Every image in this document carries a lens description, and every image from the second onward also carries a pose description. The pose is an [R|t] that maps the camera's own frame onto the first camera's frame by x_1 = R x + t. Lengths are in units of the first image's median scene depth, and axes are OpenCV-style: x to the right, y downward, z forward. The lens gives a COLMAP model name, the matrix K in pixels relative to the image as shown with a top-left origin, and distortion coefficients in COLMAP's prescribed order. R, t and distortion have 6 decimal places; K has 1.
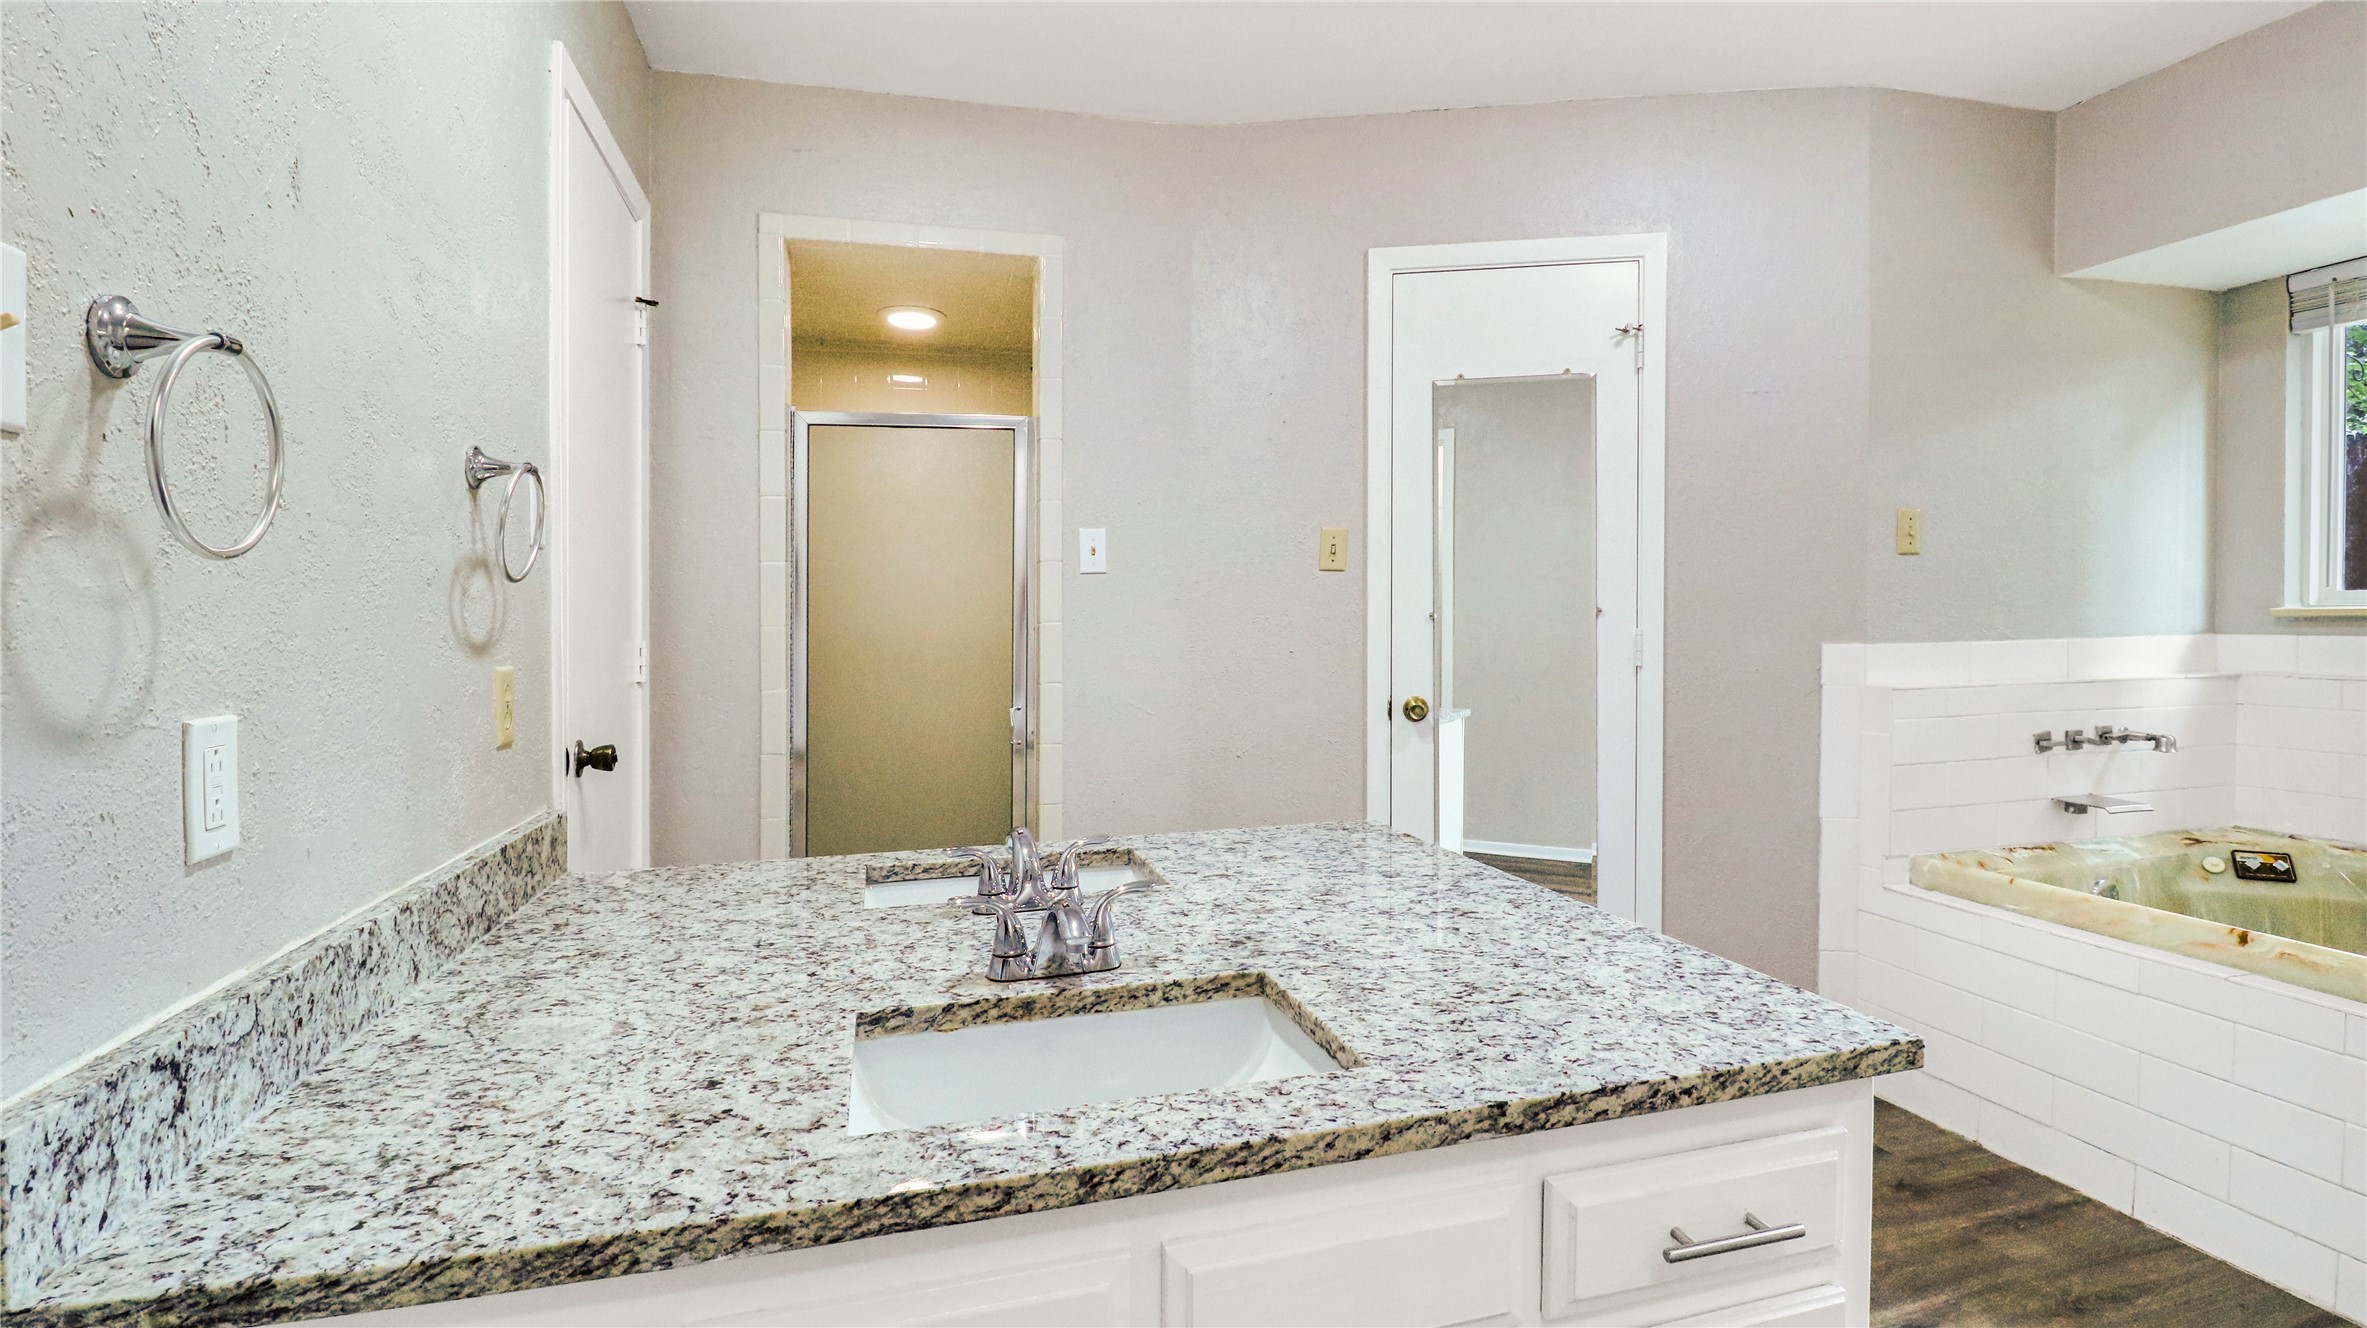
lens RADIAL K [[1126.7, 0, 1178.1], [0, 1126.7, 639.2], [0, 0, 1]] dist [-0.007784, -0.007516]
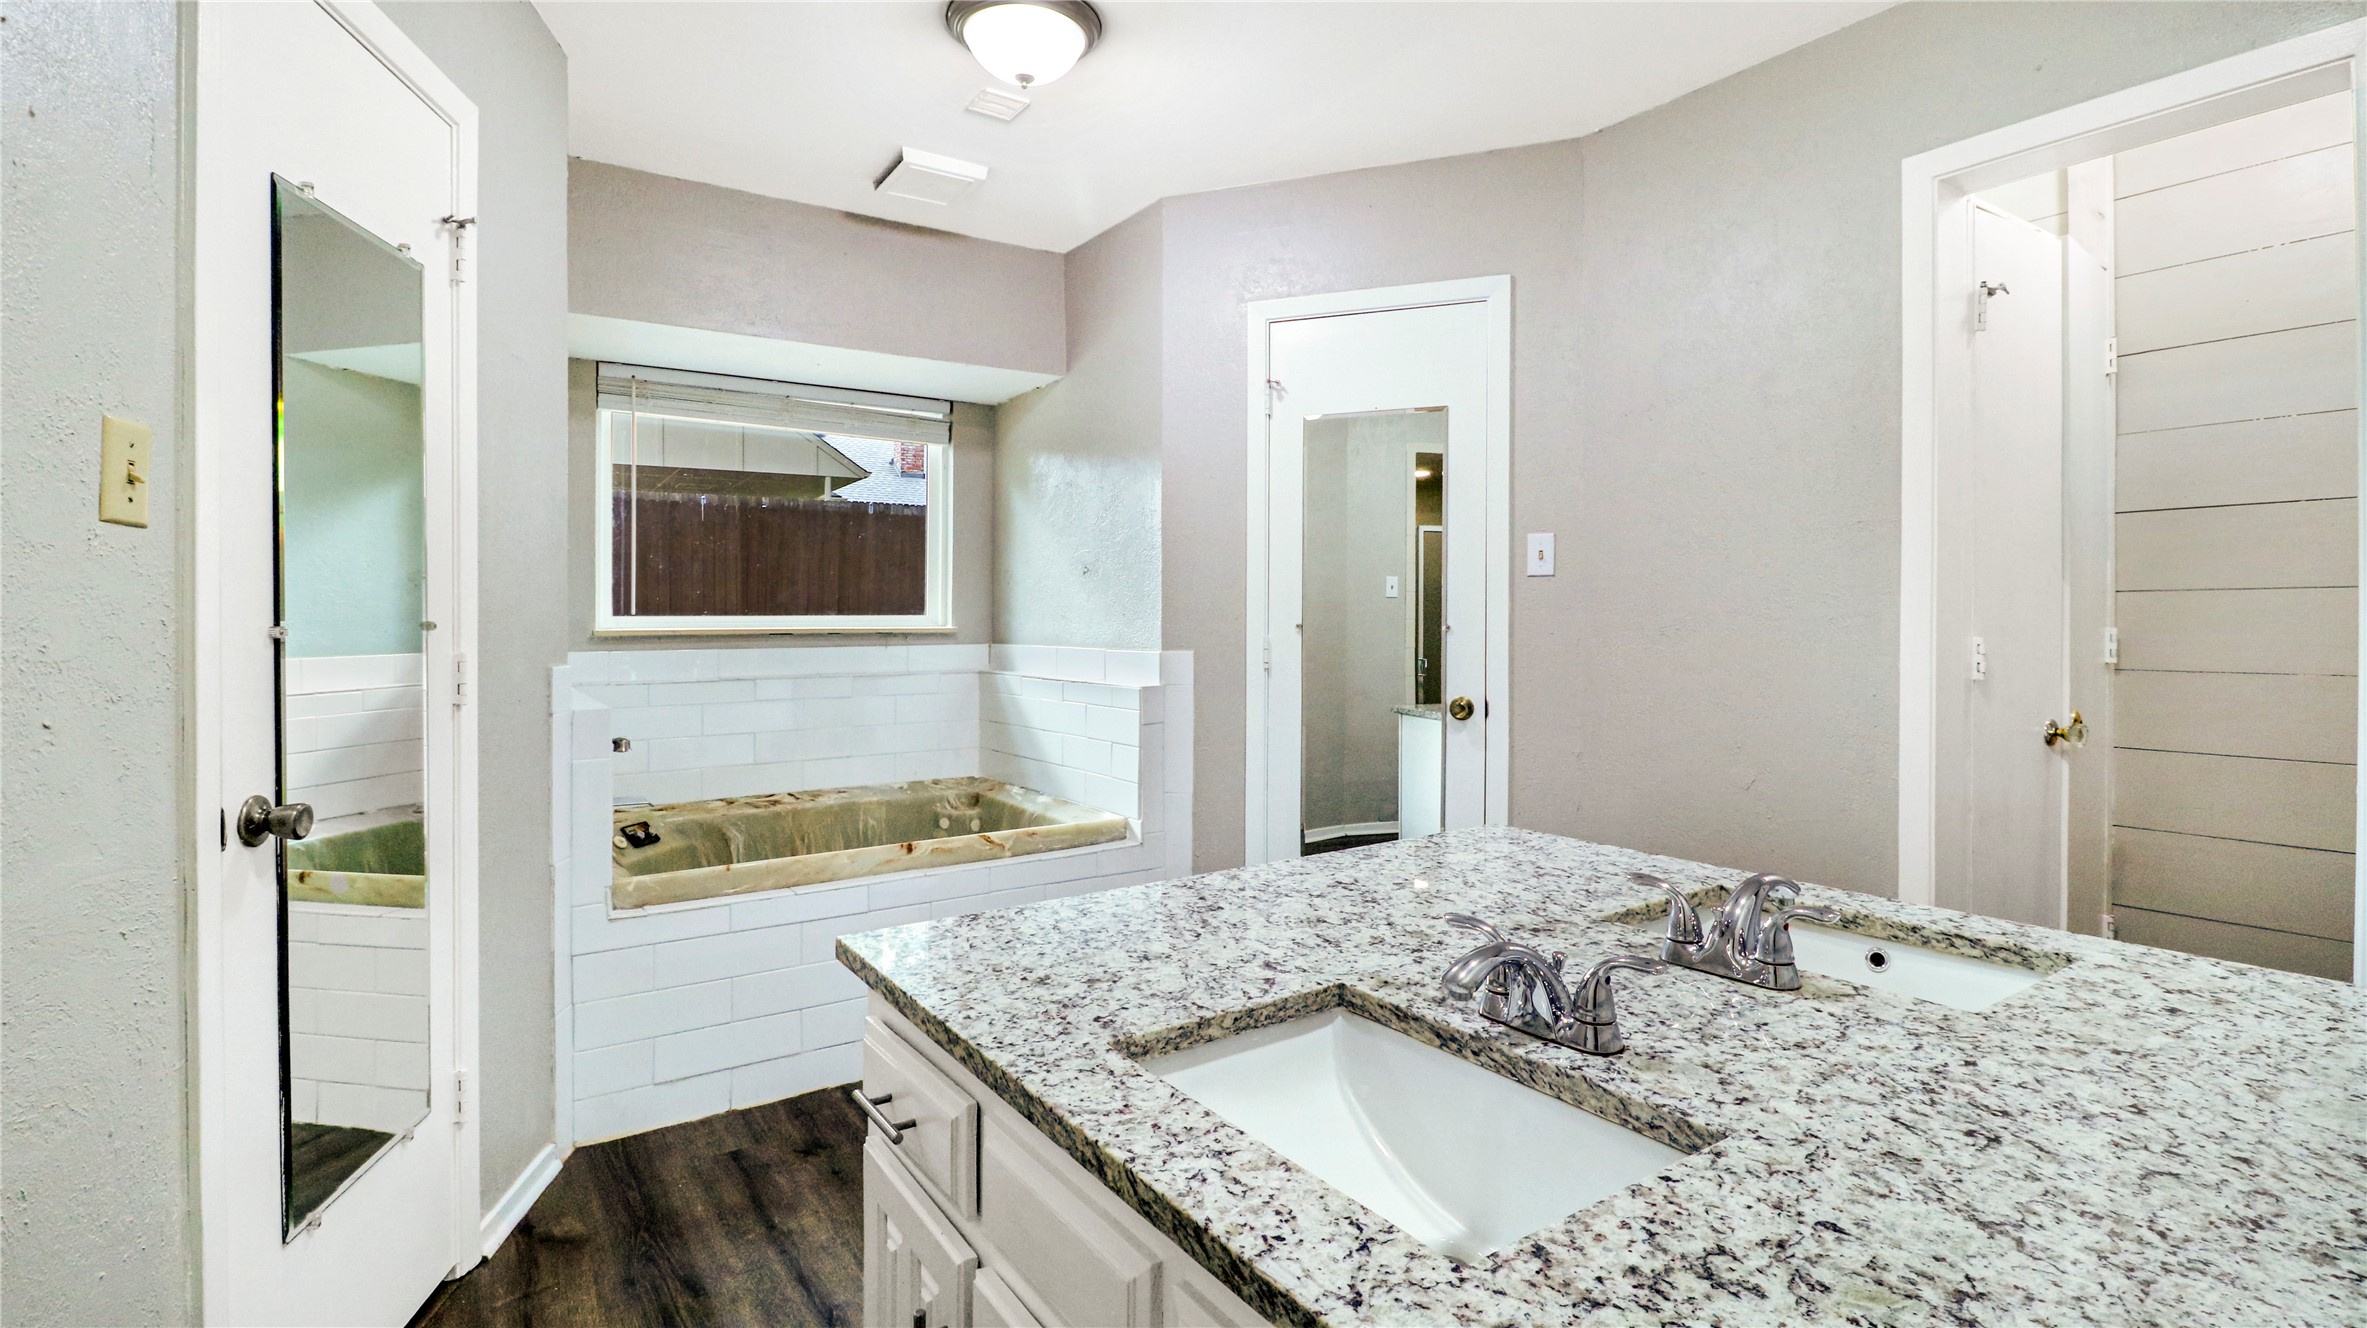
lens RADIAL K [[1126.7, 0, 1169.9], [0, 1126.7, 654.8], [0, 0, 1]] dist [-0.007784, -0.007516]
pose [[-0.324233, -0.013587, 0.945880, -0.886232], [0.029884, 0.999251, 0.024597, -0.023415], [-0.945505, 0.036241, -0.323584, 1.785972]]
